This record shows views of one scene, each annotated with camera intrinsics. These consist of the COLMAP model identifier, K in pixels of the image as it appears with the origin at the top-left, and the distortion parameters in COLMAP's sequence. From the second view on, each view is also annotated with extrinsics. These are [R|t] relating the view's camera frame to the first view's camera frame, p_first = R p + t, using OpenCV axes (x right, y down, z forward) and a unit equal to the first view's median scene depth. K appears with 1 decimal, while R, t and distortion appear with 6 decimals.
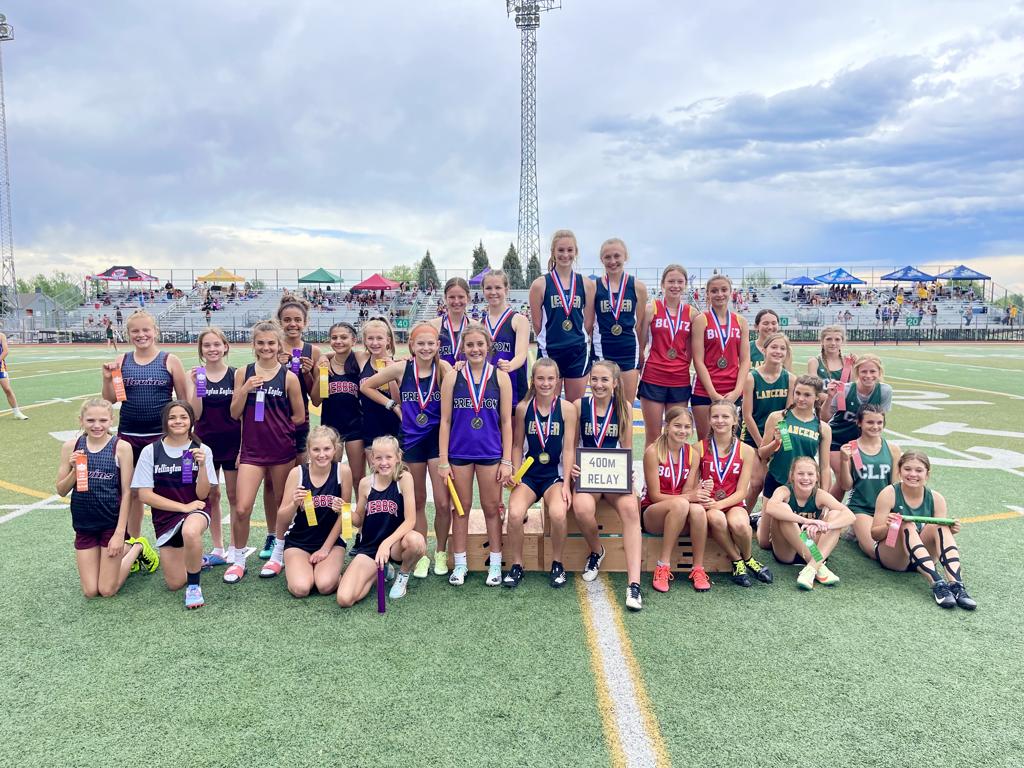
lens RADIAL K [[840.9, 0, 488.1], [0, 840.9, 399.7], [0, 0, 1]] dist [0.032202, -0.000264]
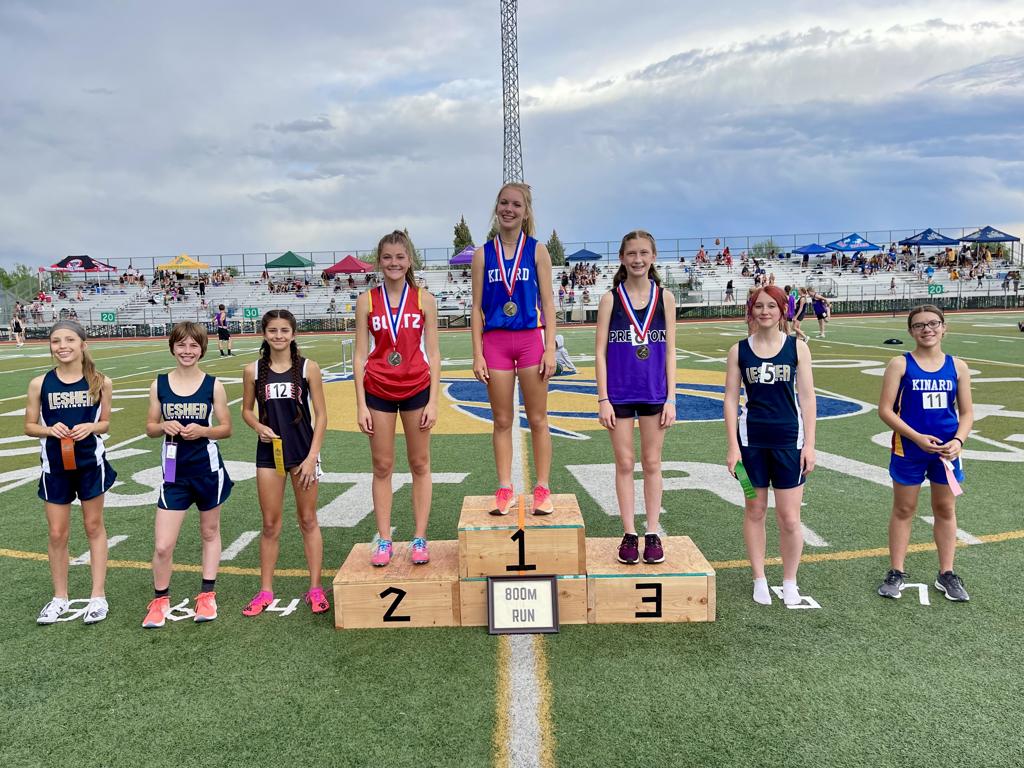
lens RADIAL K [[826.8, 0, 498.9], [0, 826.8, 390.7], [0, 0, 1]] dist [0.031203, -0.006242]
pose [[0.999423, -0.028634, -0.018274, 0.043132], [0.028828, 0.999530, 0.010470, -0.005914], [0.017966, -0.010990, 0.999778, 0.090218]]
